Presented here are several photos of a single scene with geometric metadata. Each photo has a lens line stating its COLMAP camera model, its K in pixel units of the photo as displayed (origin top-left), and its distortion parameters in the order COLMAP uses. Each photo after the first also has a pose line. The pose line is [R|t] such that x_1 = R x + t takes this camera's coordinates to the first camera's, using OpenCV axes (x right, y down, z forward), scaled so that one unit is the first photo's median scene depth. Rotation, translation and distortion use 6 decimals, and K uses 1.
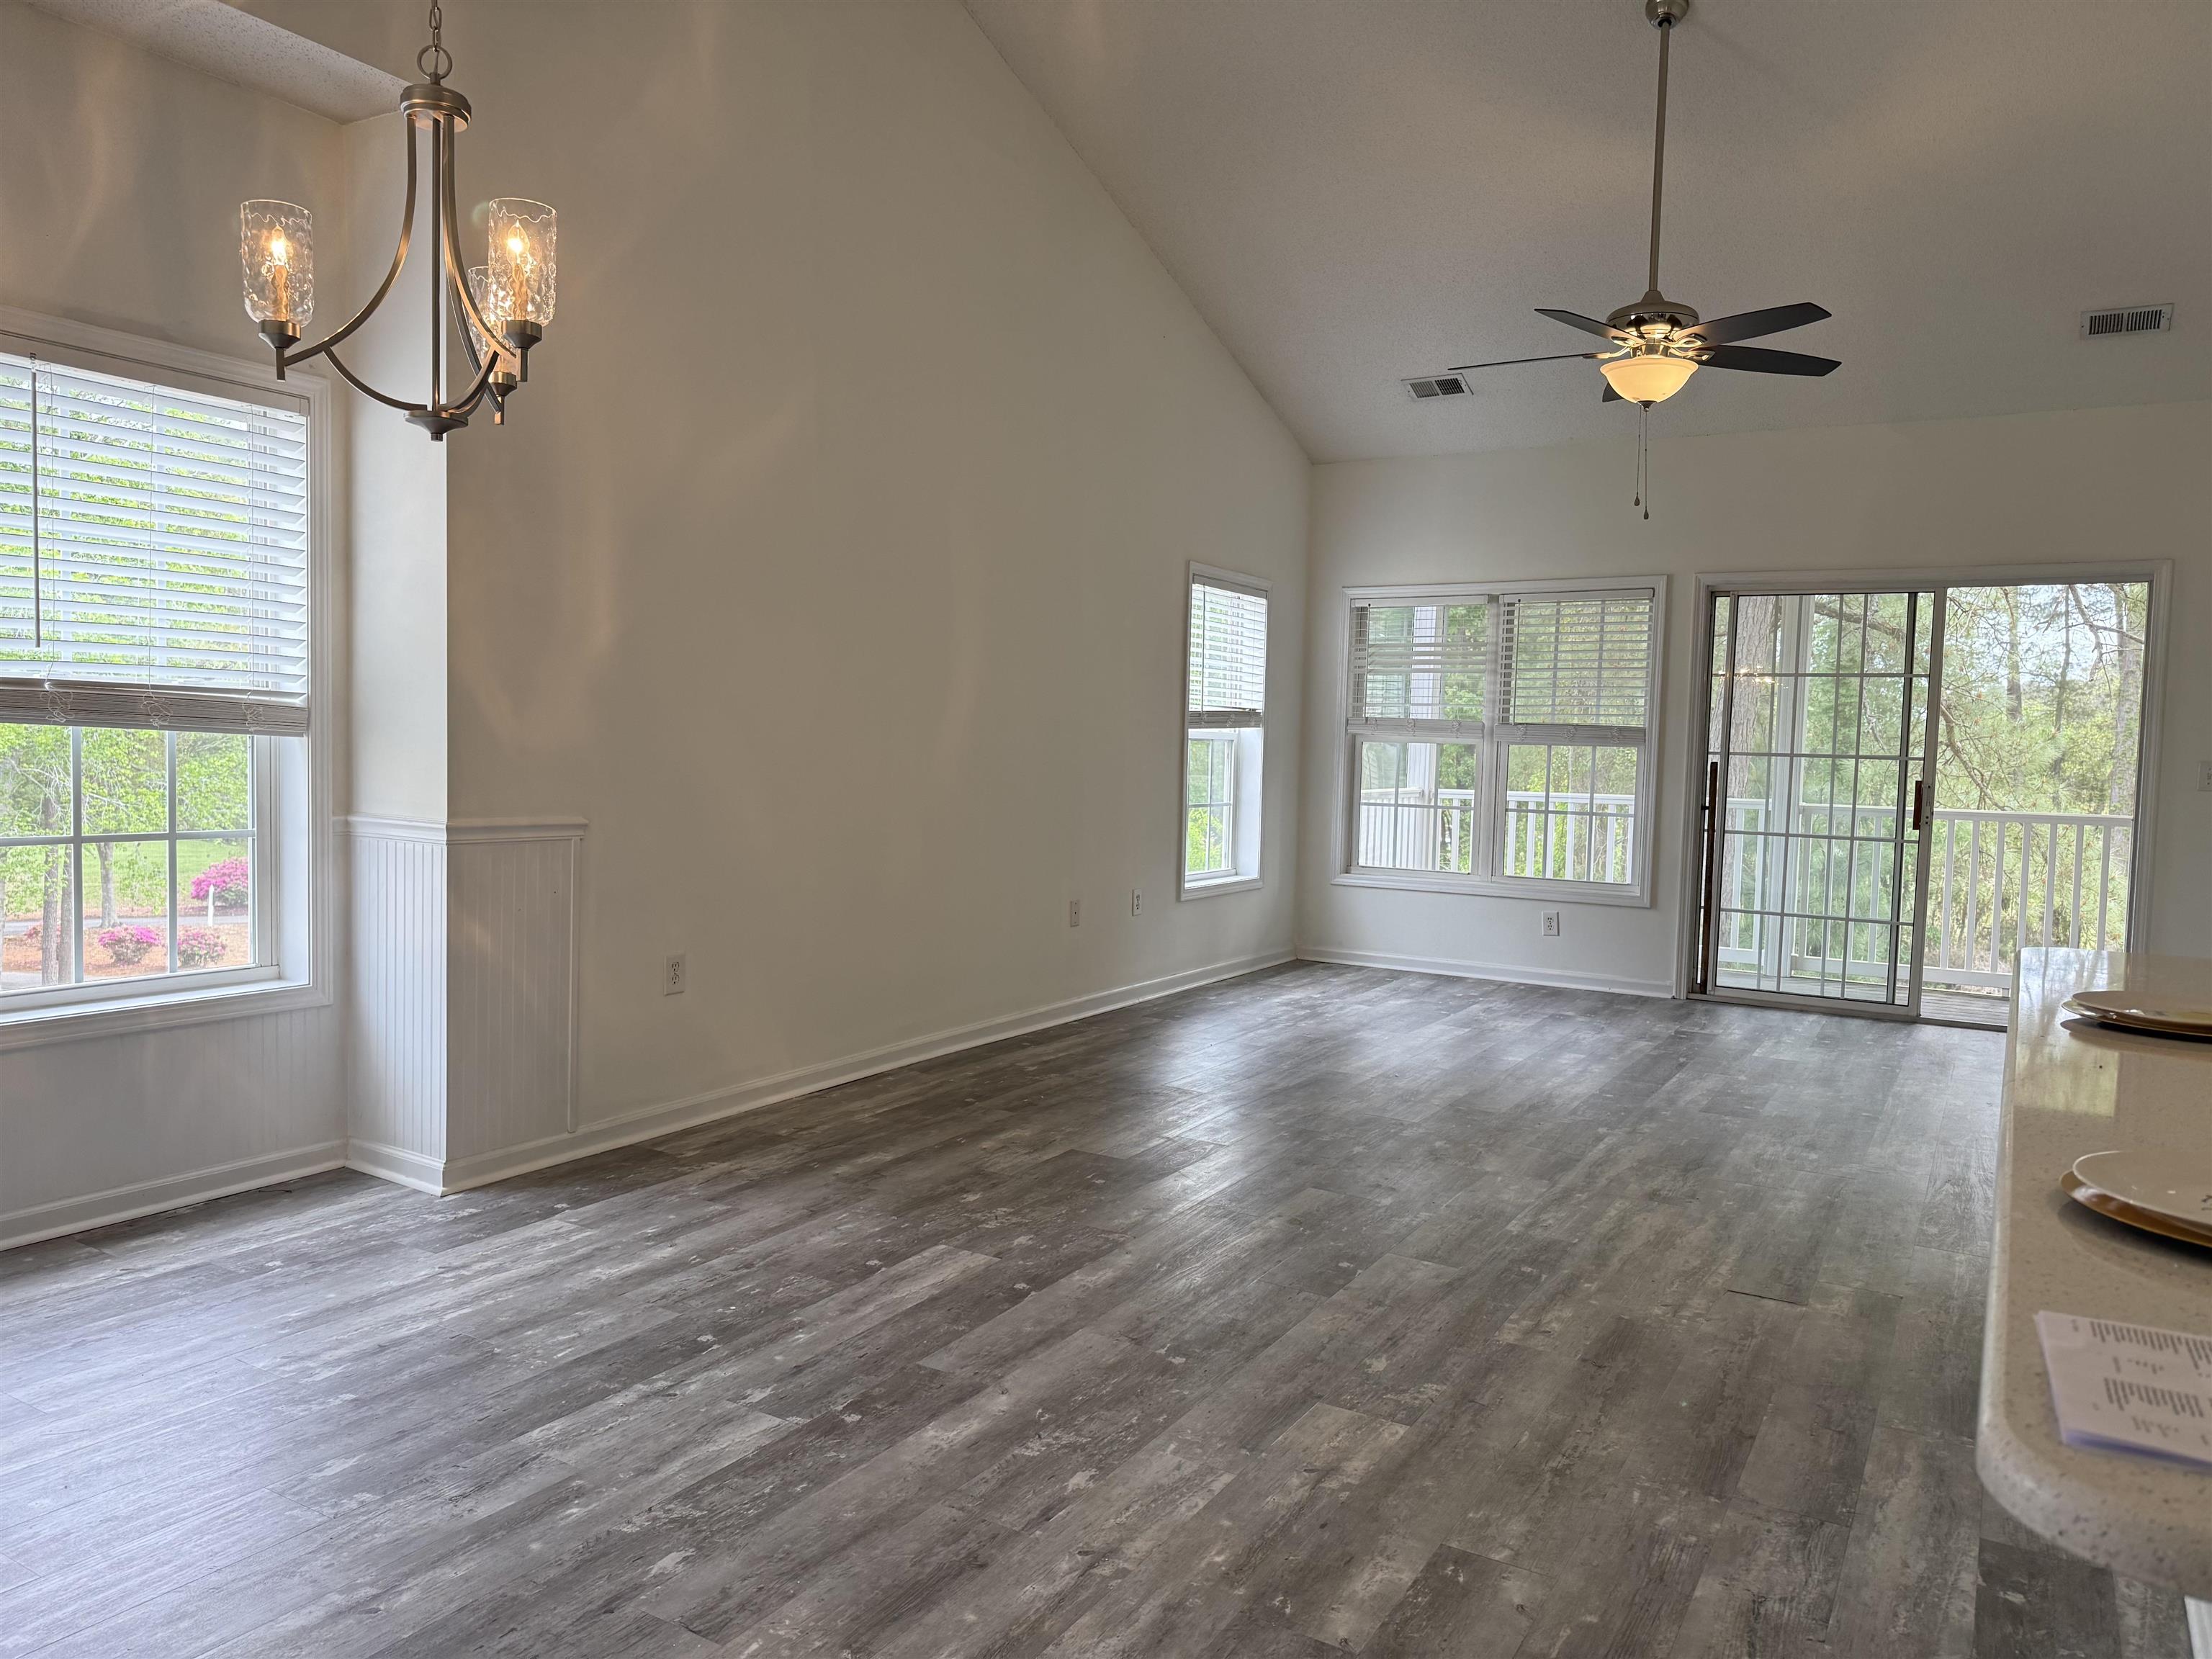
lens RADIAL K [[1543.7, 0, 1125.5], [0, 1543.7, 826.5], [0, 0, 1]] dist [0.042636, -0.048985]
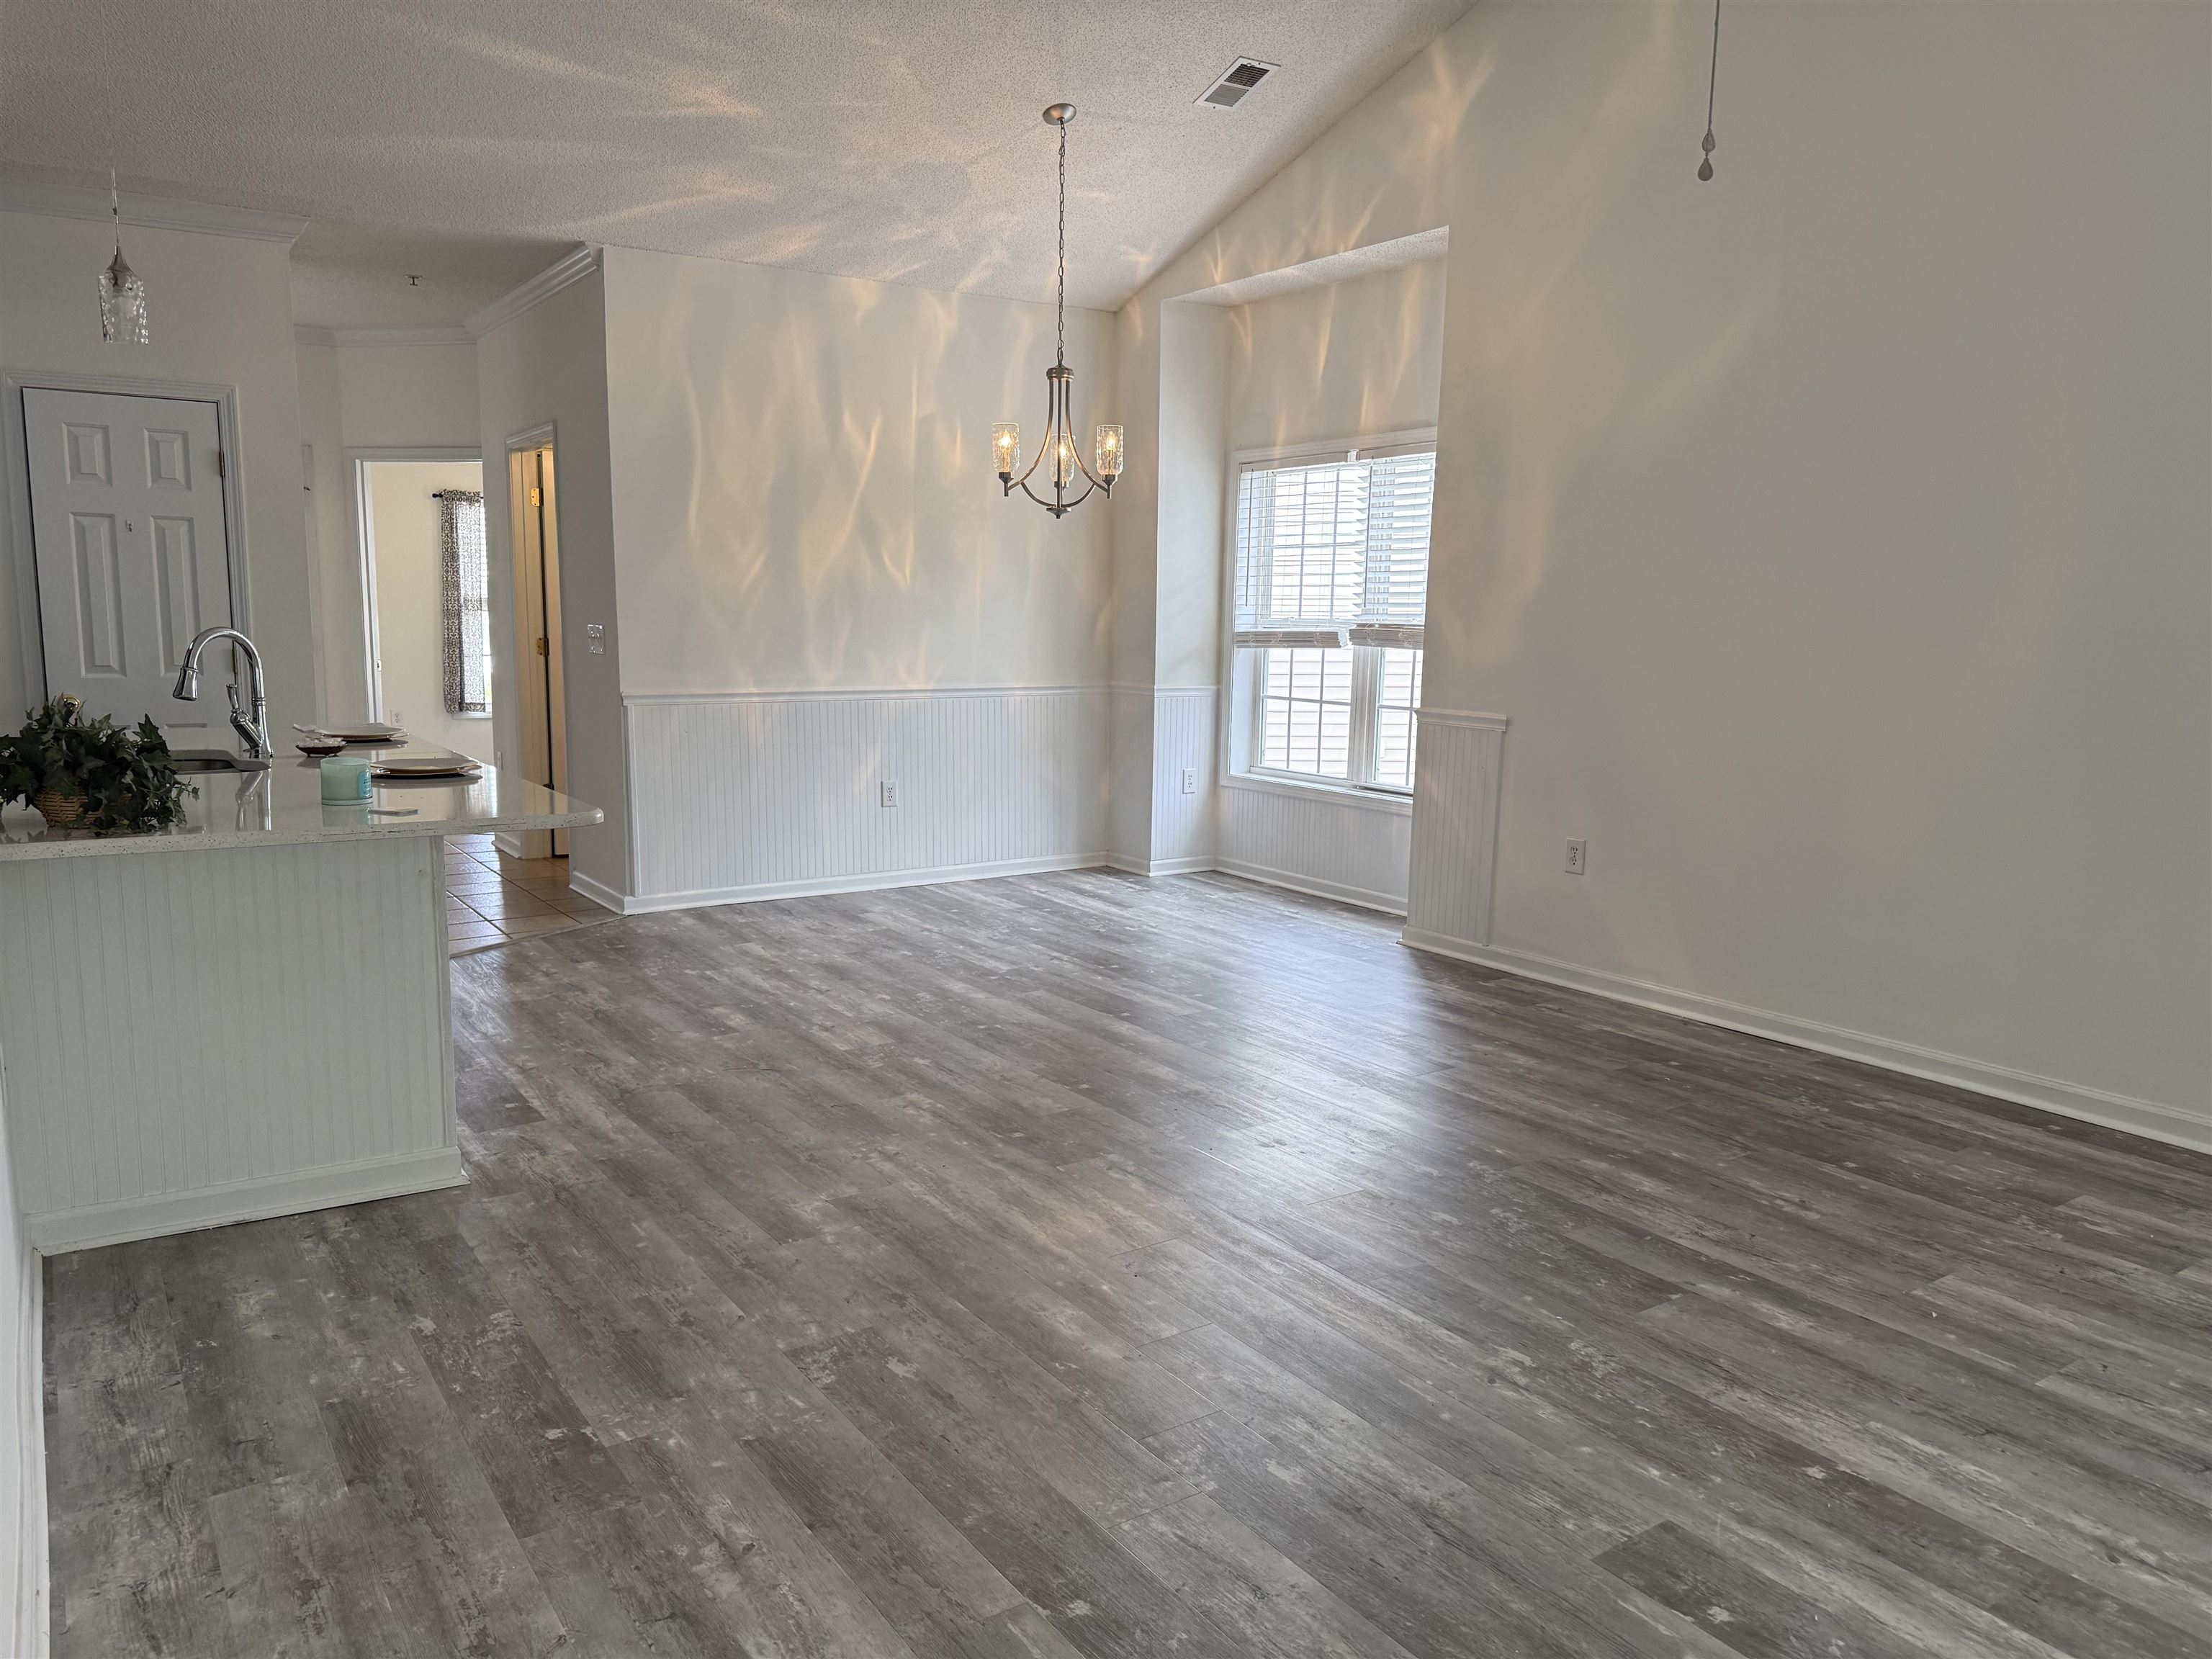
lens RADIAL K [[1543.7, 0, 1104.6], [0, 1543.7, 831.3], [0, 0, 1]] dist [0.042636, -0.048985]
pose [[-0.428584, 0.097422, -0.898234, 1.009851], [-0.082241, 0.985836, 0.146164, -0.073025], [0.899751, 0.136516, -0.414502, 1.261091]]
